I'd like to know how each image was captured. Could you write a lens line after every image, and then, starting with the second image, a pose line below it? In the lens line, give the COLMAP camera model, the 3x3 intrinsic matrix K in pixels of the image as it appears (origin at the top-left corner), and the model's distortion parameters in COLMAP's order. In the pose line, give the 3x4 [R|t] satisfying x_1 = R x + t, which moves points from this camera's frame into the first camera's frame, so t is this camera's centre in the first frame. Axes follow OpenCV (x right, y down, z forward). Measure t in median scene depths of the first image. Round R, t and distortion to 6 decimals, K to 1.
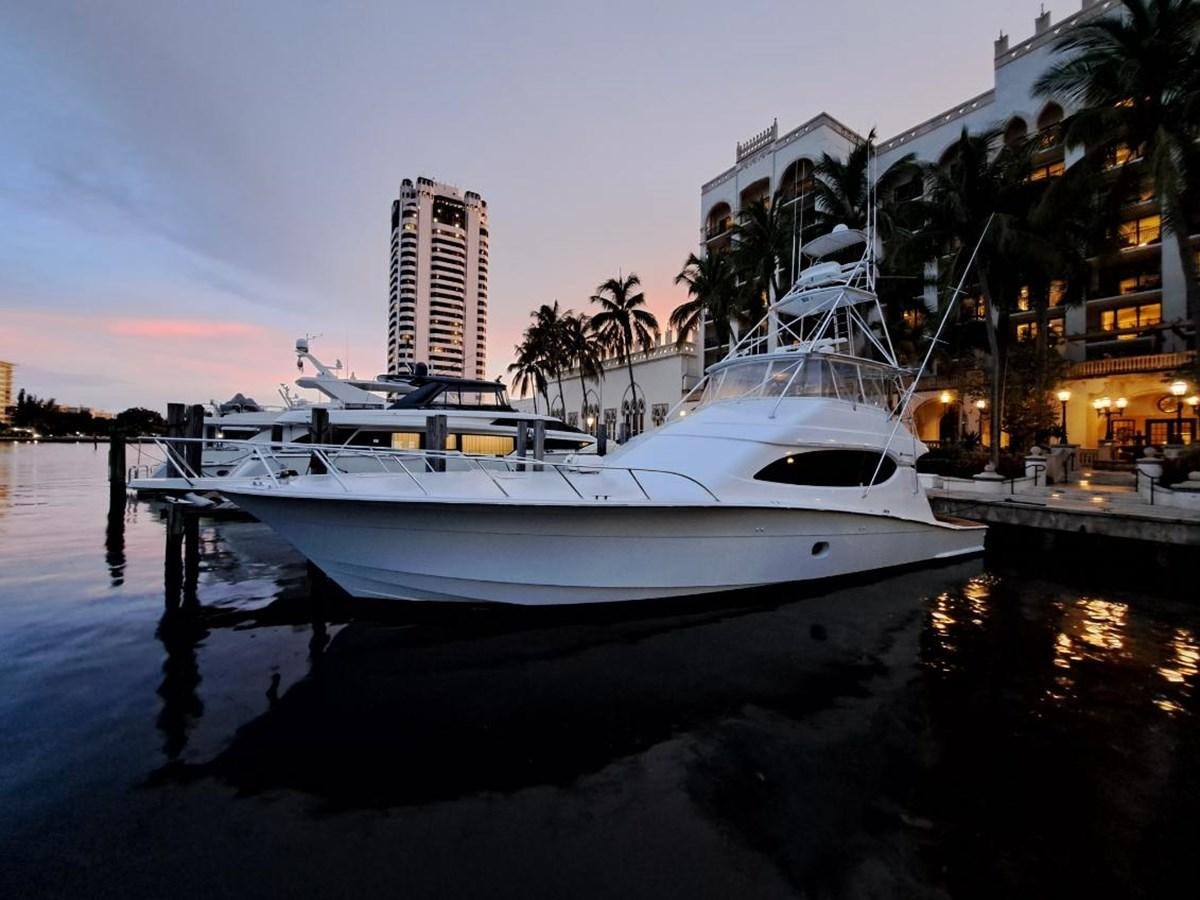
lens RADIAL K [[473.1, 0, 593.5], [0, 473.1, 441.3], [0, 0, 1]] dist [-0.014321, 0.000537]
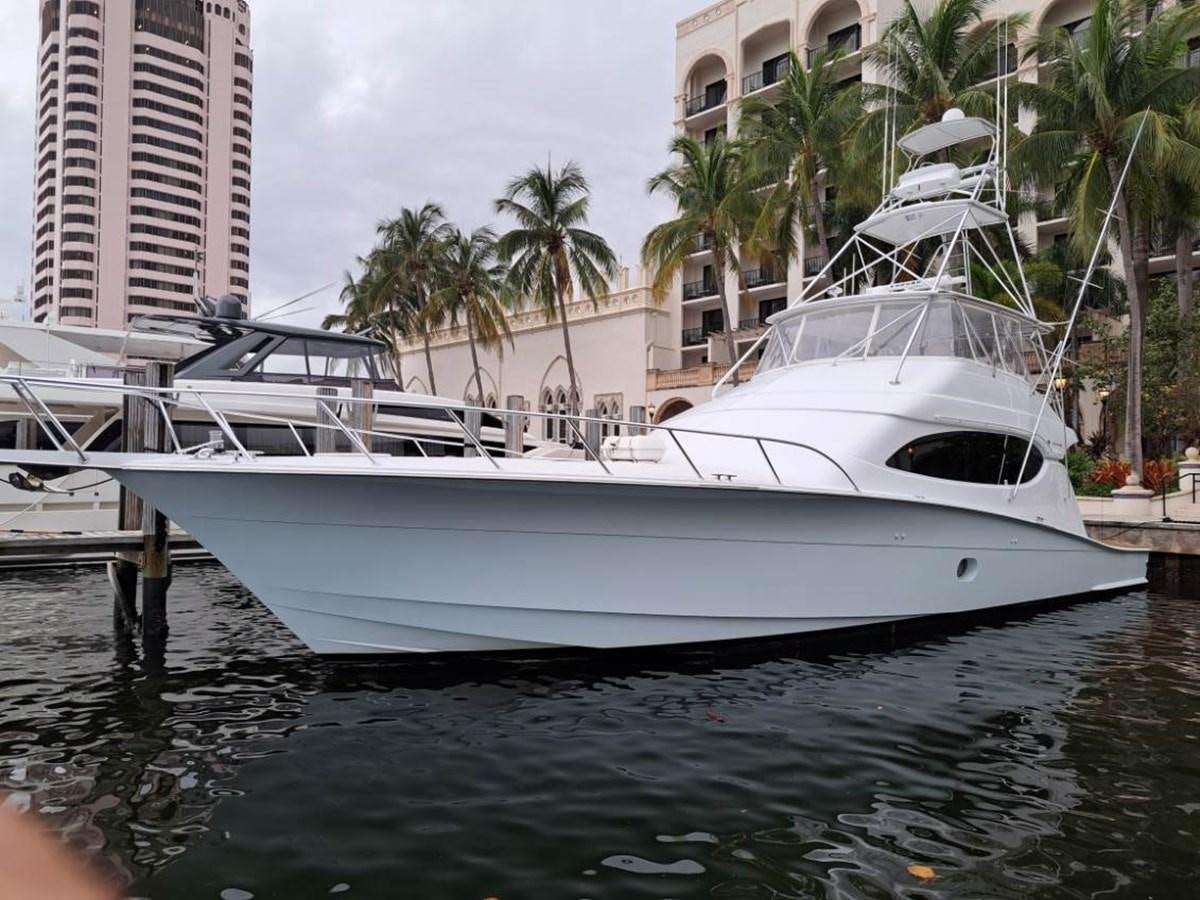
lens RADIAL K [[881.7, 0, 599.0], [0, 881.7, 466.1], [0, 0, 1]] dist [0.090417, -0.086506]
pose [[0.974499, -0.001602, 0.224386, -0.128366], [0.006176, 0.999787, -0.019684, 0.035960], [-0.224306, 0.020567, 0.974302, -0.065256]]
